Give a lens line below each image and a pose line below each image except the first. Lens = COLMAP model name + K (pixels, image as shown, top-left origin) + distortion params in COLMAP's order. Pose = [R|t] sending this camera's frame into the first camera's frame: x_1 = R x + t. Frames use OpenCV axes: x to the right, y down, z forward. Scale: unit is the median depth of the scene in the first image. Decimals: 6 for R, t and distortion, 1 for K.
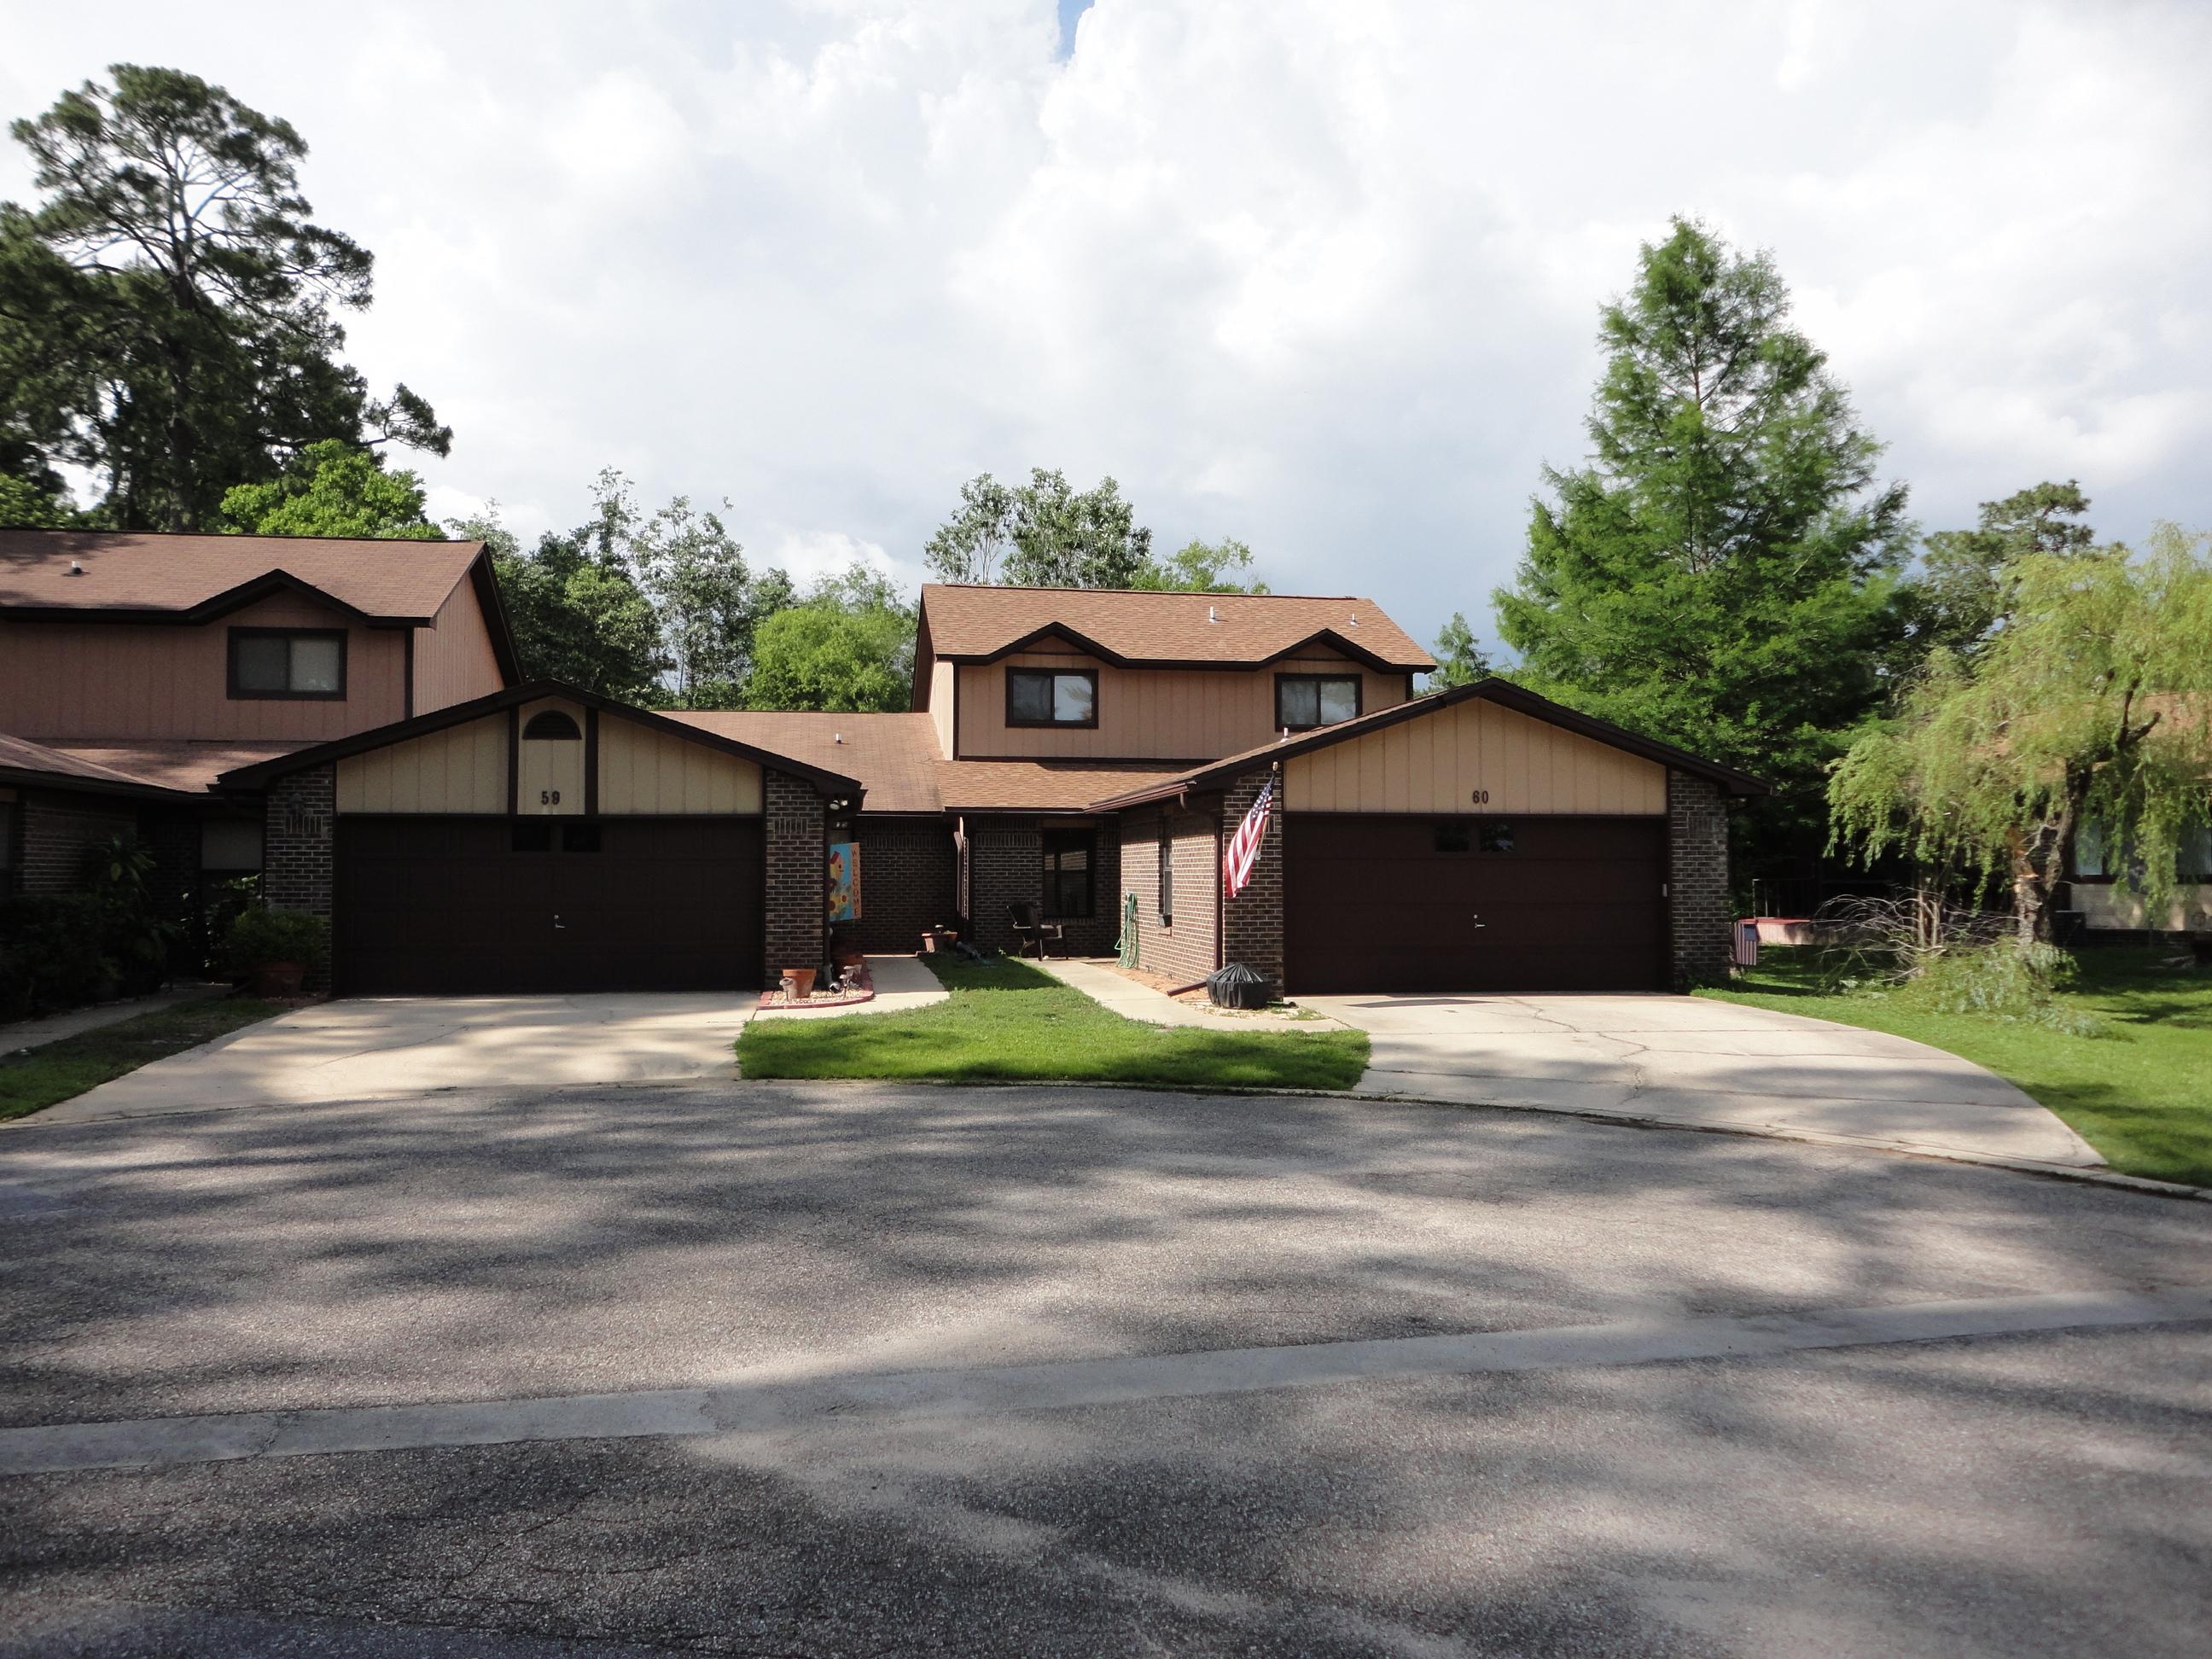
lens RADIAL K [[1606.0, 0, 1106.0], [0, 1606.0, 829.5], [0, 0, 1]] dist [0.002973, 0.002156]
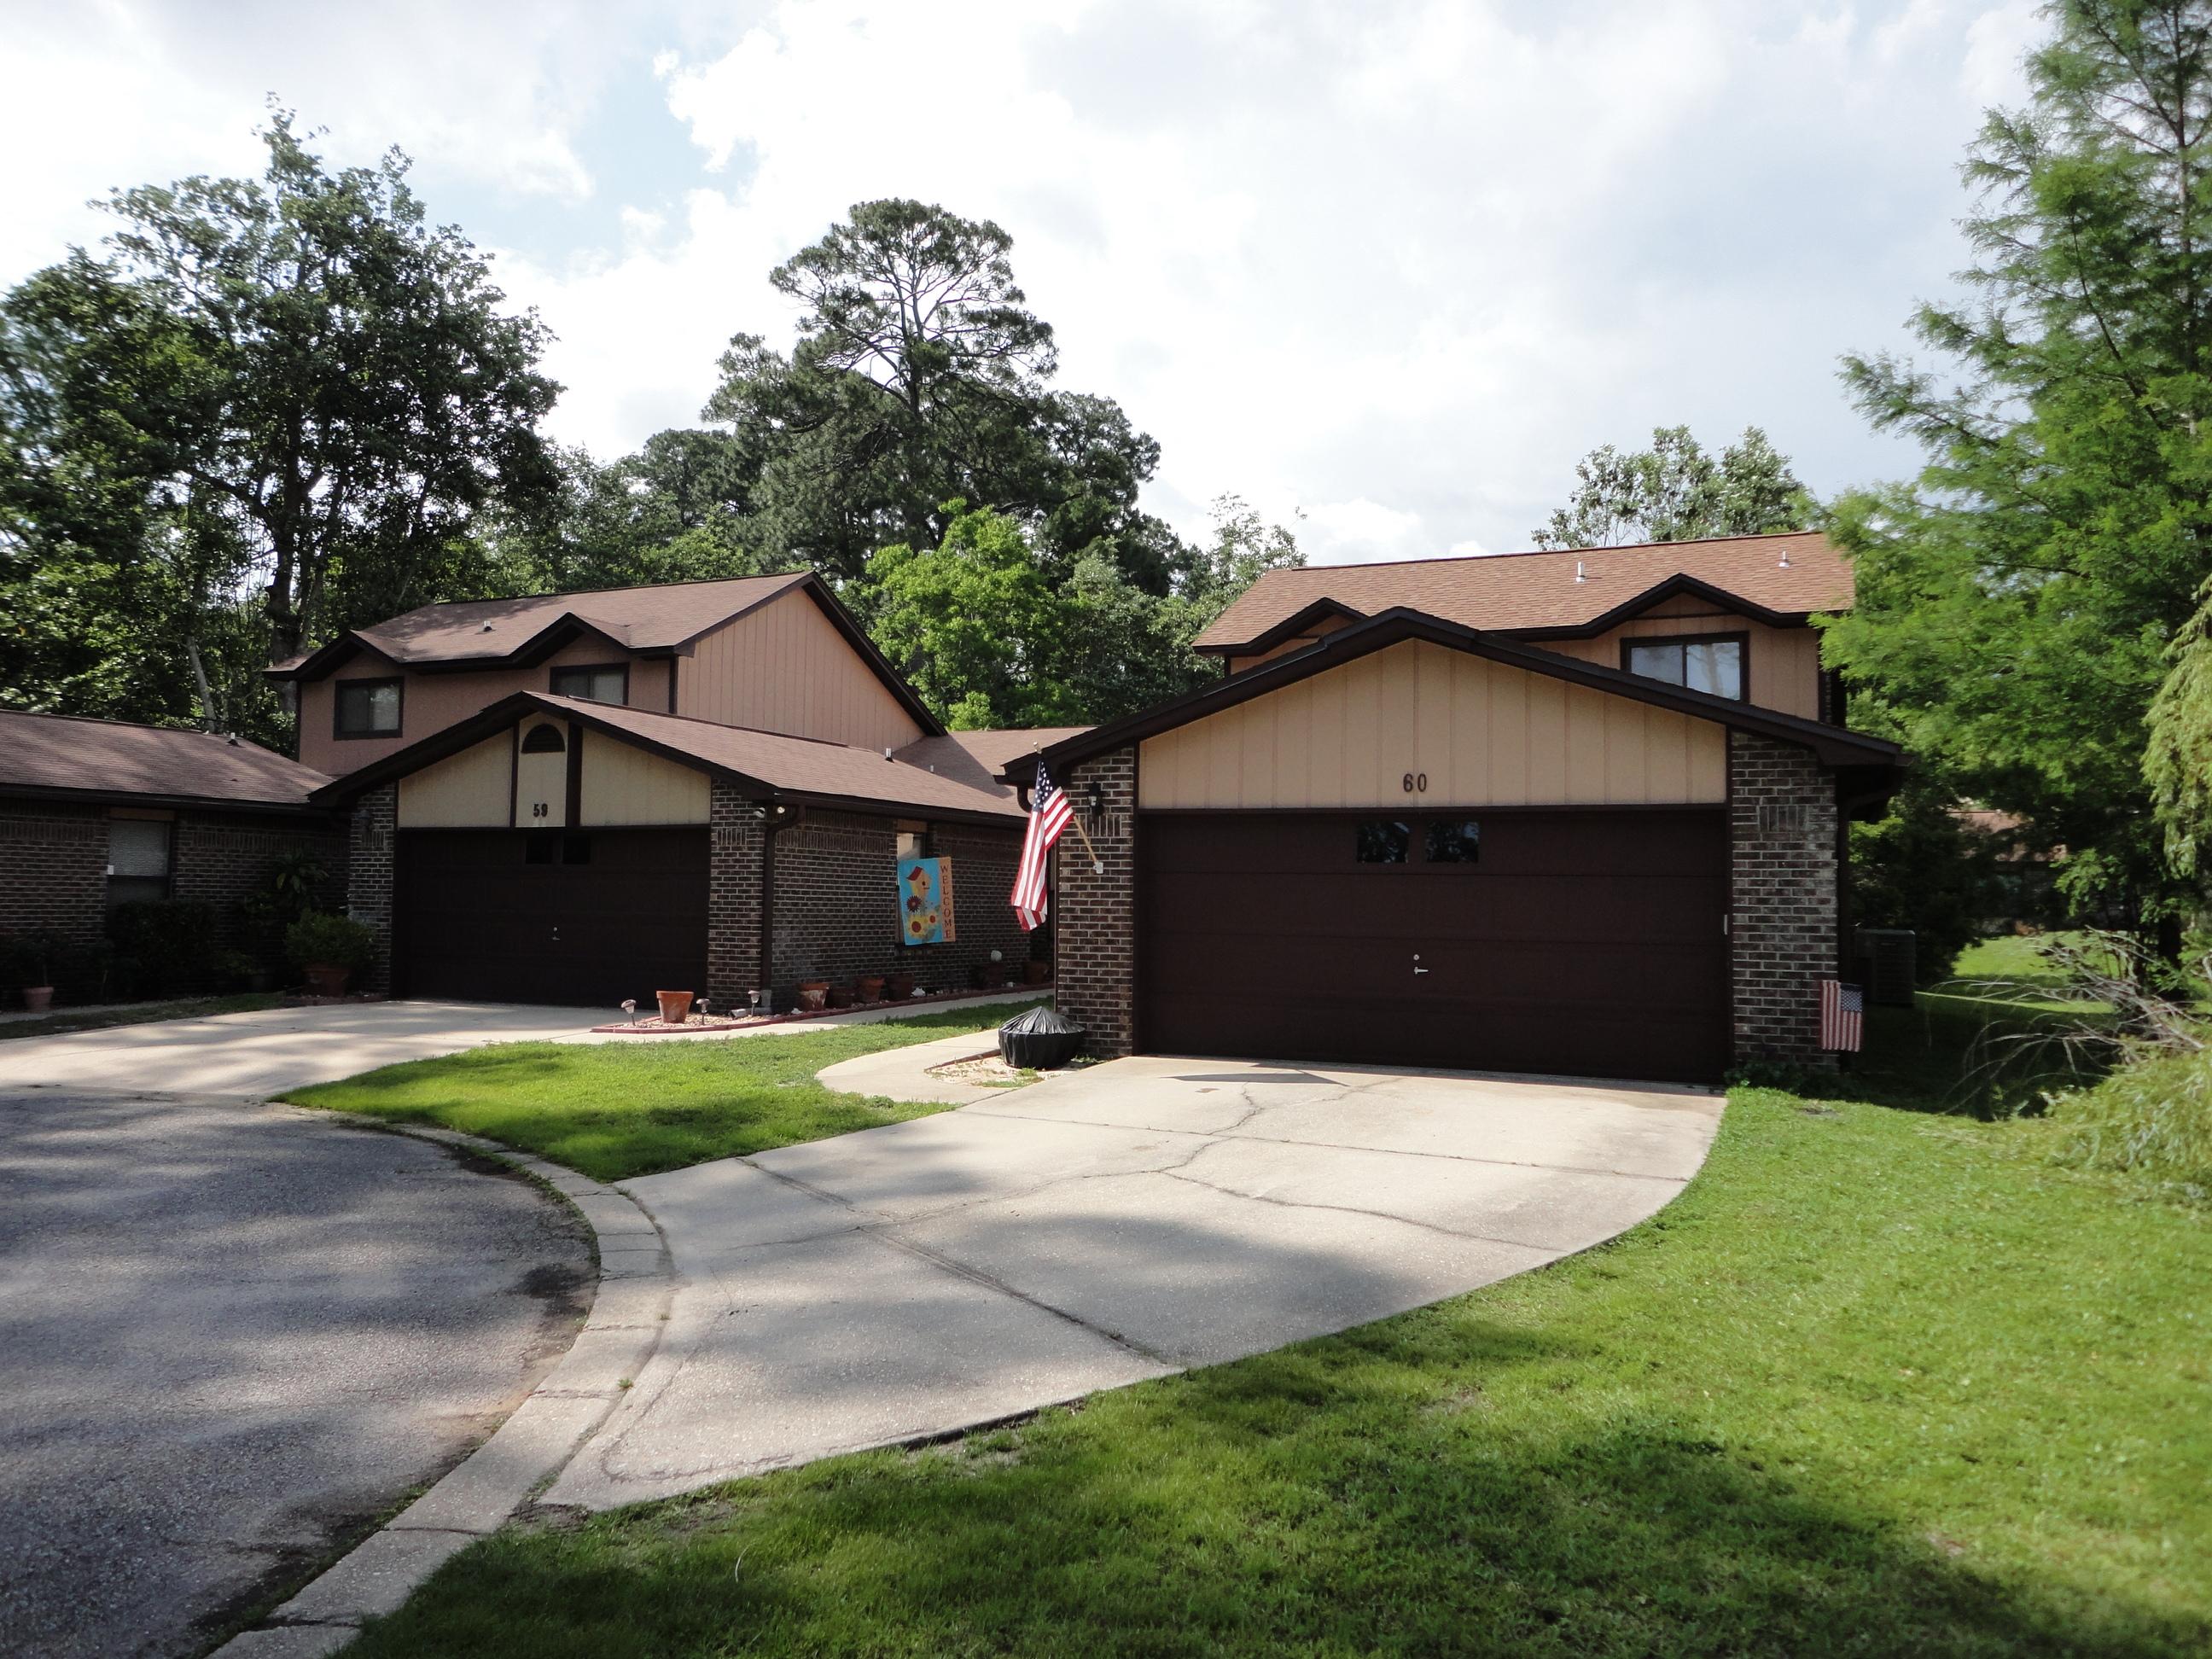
lens RADIAL K [[1606.0, 0, 1106.0], [0, 1606.0, 829.5], [0, 0, 1]] dist [0.002973, 0.002156]
pose [[0.836483, -0.012960, -0.547839, 0.489230], [0.002828, 0.999809, -0.019334, 0.012334], [0.547985, 0.014623, 0.836360, 0.347349]]
